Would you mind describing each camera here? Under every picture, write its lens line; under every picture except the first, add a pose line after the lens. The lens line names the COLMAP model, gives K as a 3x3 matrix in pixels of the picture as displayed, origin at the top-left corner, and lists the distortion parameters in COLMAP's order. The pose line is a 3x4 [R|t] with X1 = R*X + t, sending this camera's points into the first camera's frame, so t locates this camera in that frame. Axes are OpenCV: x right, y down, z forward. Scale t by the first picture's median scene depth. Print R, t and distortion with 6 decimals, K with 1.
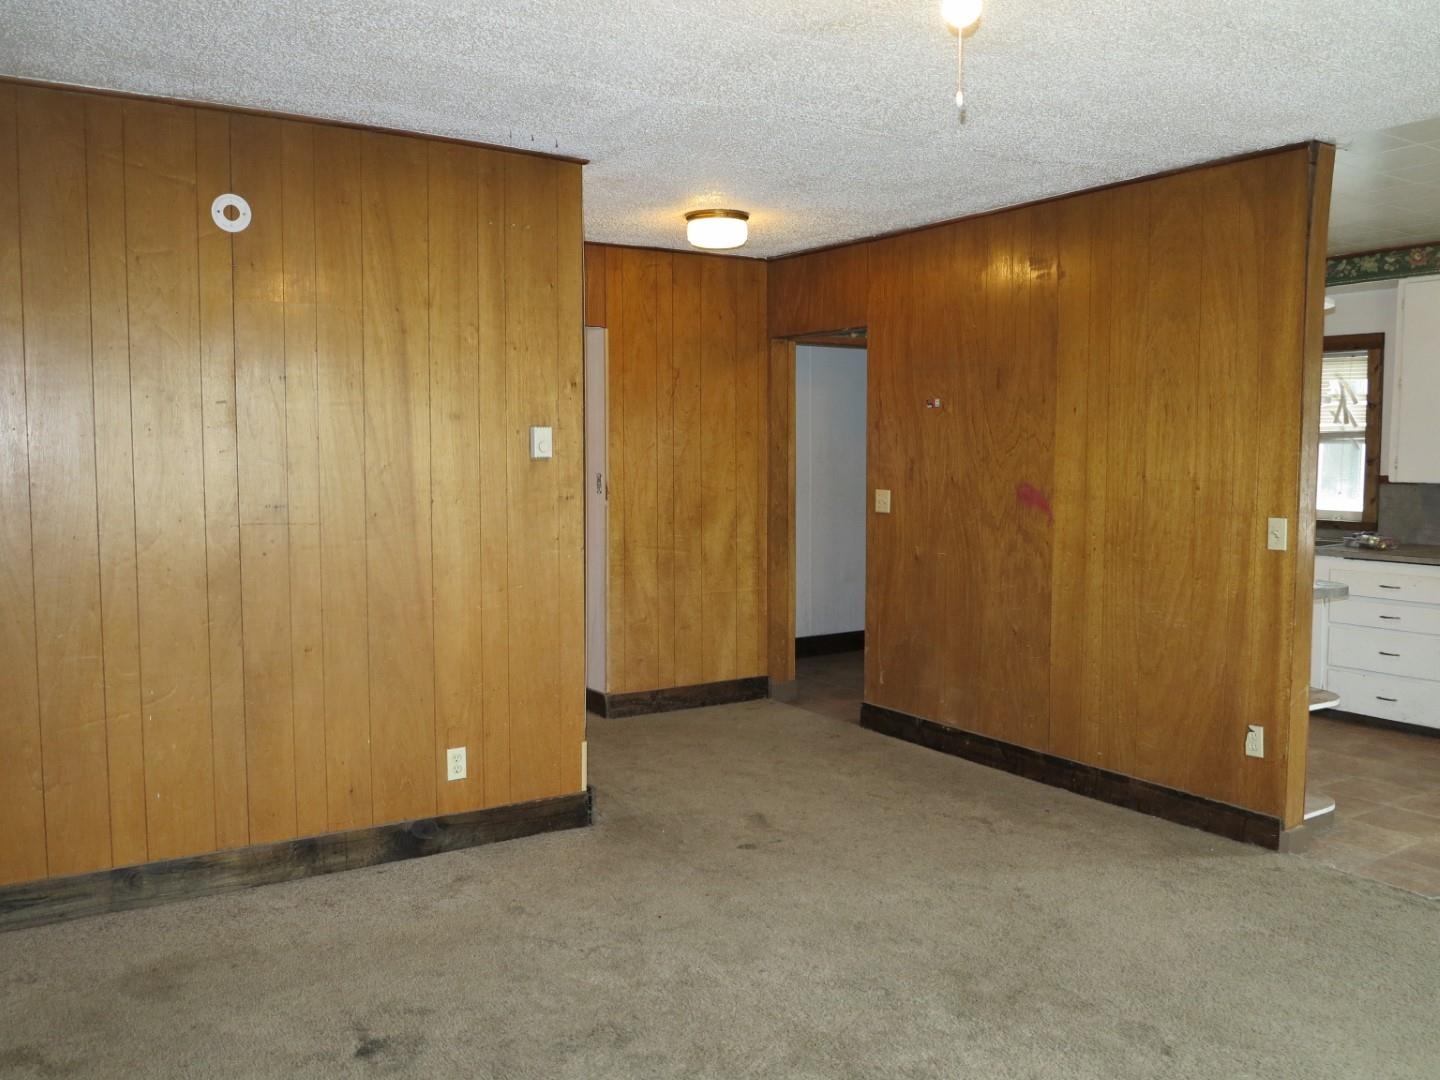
lens RADIAL K [[1192.2, 0, 720.0], [0, 1192.2, 540.0], [0, 0, 1]] dist [-0.031799, 0.004591]
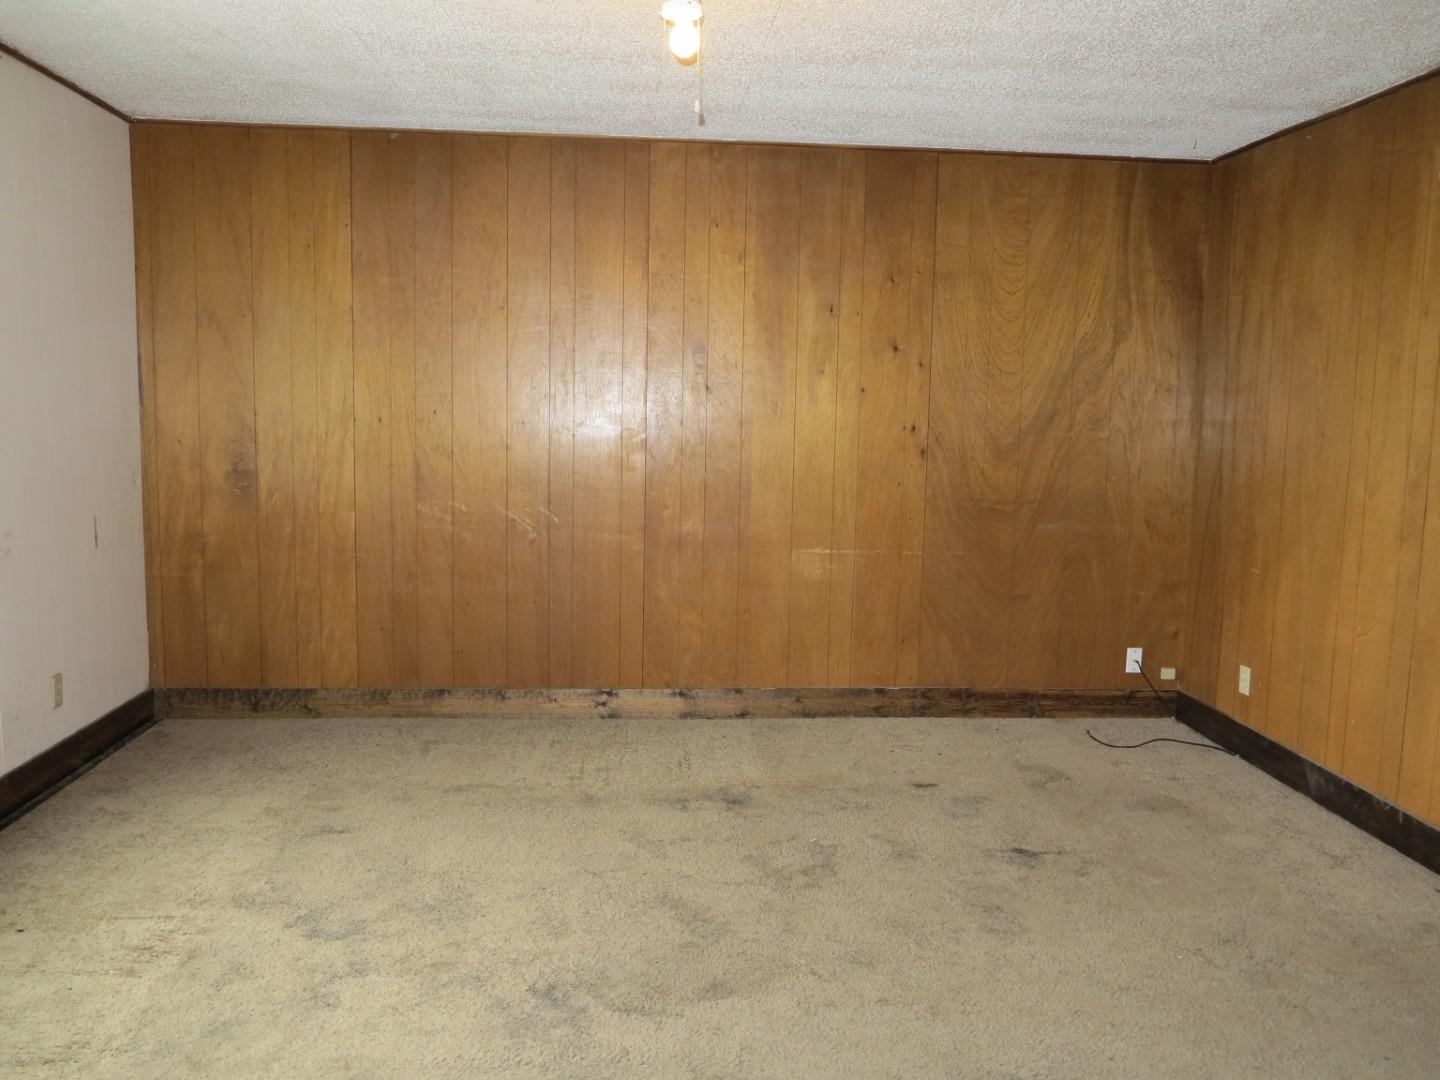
lens RADIAL K [[1192.2, 0, 720.0], [0, 1192.2, 540.0], [0, 0, 1]] dist [-0.031799, 0.004591]
pose [[-0.467261, 0.091826, -0.879338, 0.944580], [-0.086267, 0.985111, 0.148712, -0.080683], [0.879900, 0.145346, -0.452383, 1.172316]]
